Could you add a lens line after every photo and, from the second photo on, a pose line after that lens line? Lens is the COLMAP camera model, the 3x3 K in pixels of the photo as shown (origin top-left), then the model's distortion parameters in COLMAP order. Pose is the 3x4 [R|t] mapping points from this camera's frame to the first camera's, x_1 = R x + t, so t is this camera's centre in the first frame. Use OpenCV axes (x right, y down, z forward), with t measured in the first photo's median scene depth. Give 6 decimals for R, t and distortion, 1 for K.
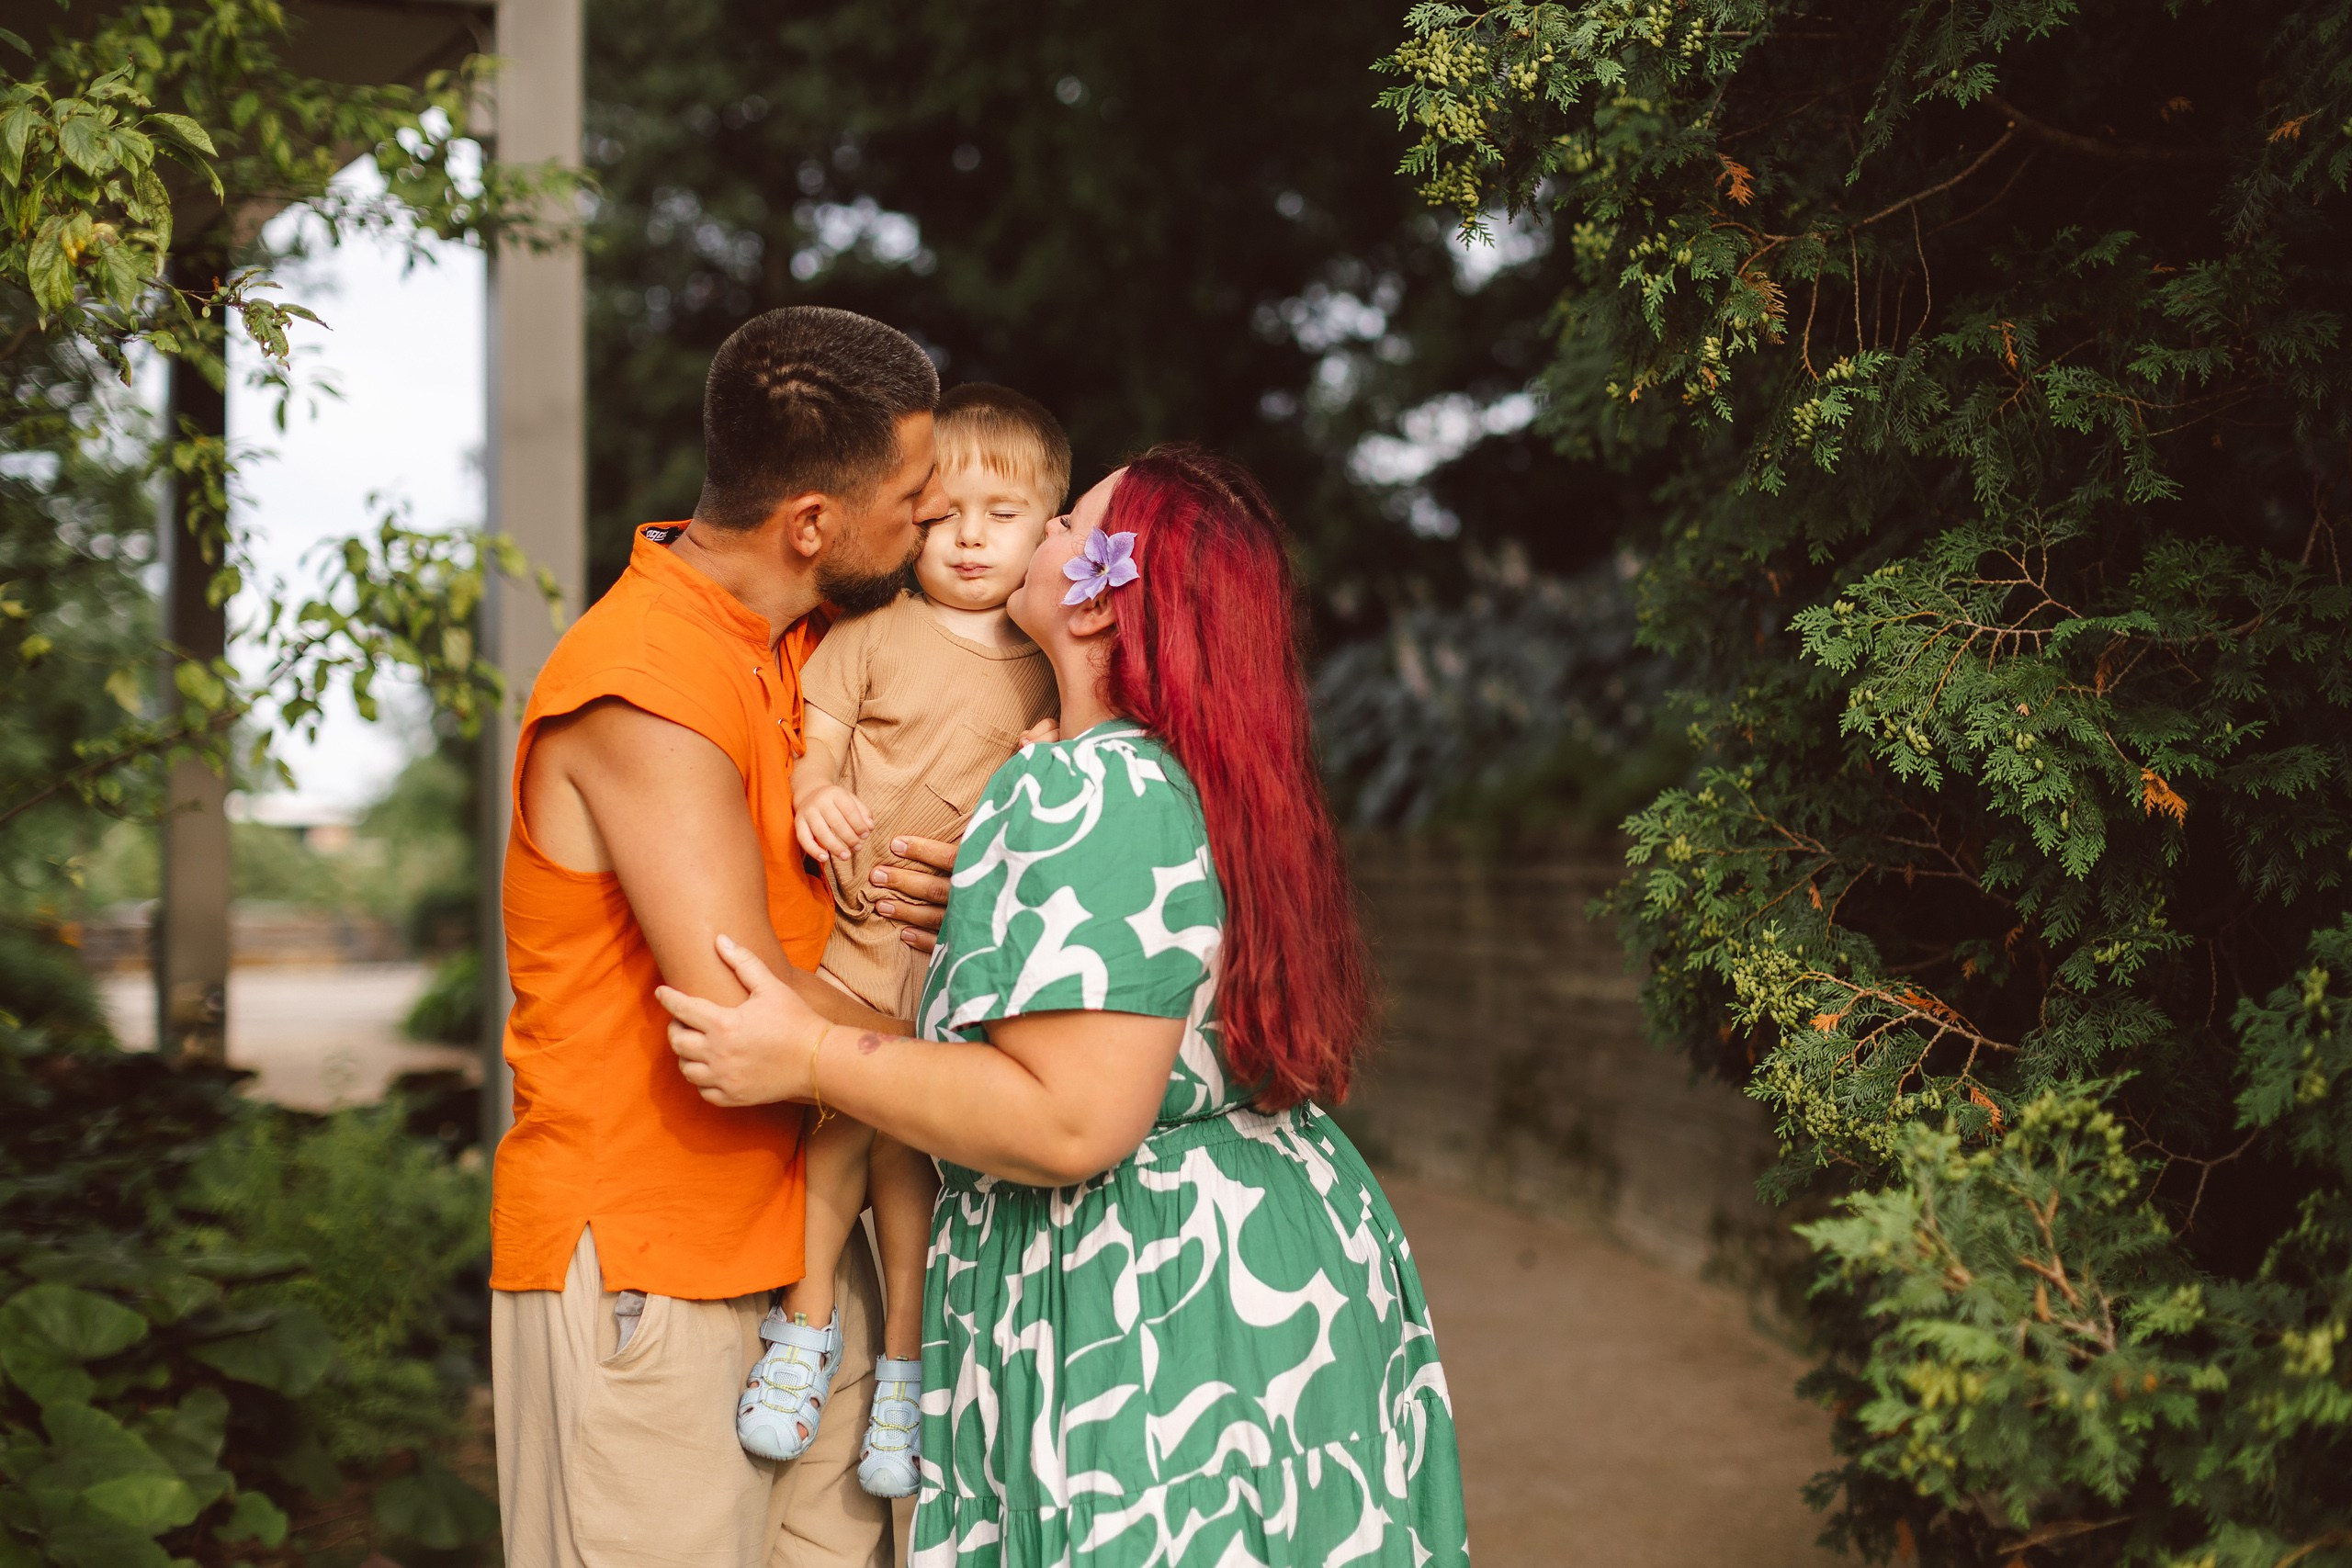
lens RADIAL K [[3428.1, 0, 1143.8], [0, 3428.1, 757.6], [0, 0, 1]] dist [0.433408, -2.037060]
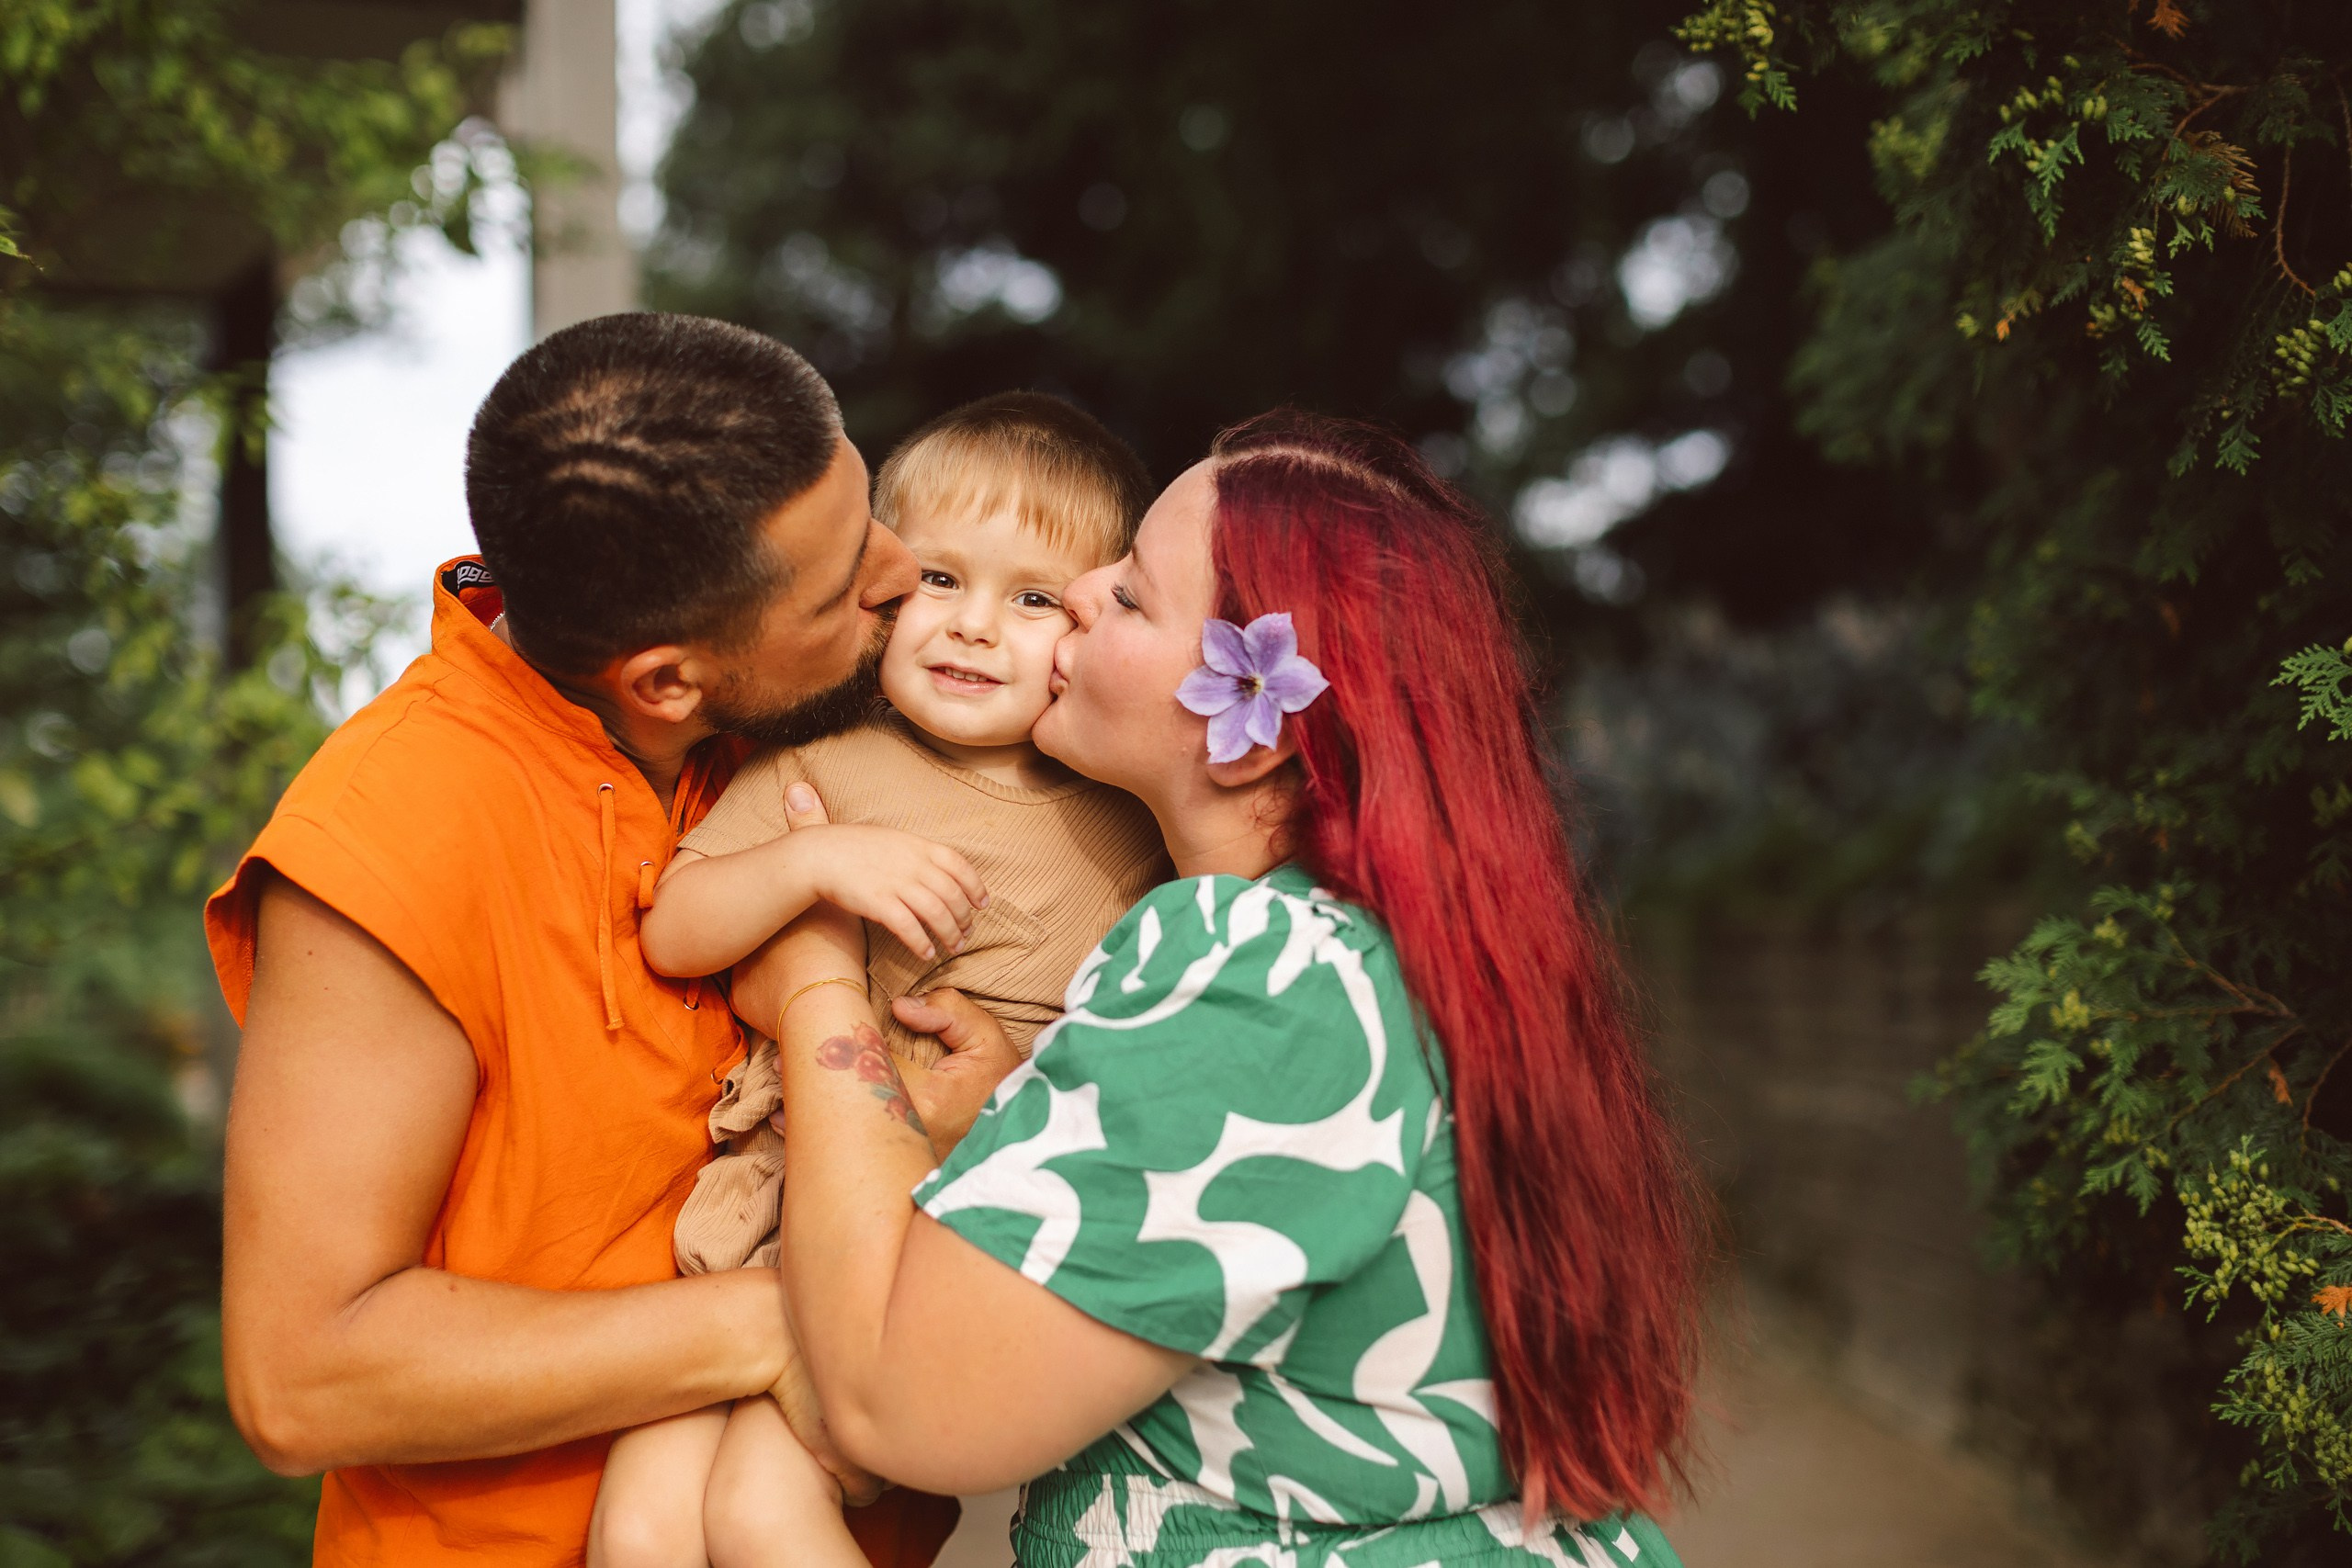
lens RADIAL K [[3384.0, 0, 1176.0], [0, 3384.0, 784.0], [0, 0, 1]] dist [0.000514, -0.055011]
pose [[0.999245, -0.005799, -0.038404, 0.007485], [0.005330, 0.999910, -0.012297, -0.010454], [0.038471, 0.012083, 0.999187, 0.341614]]
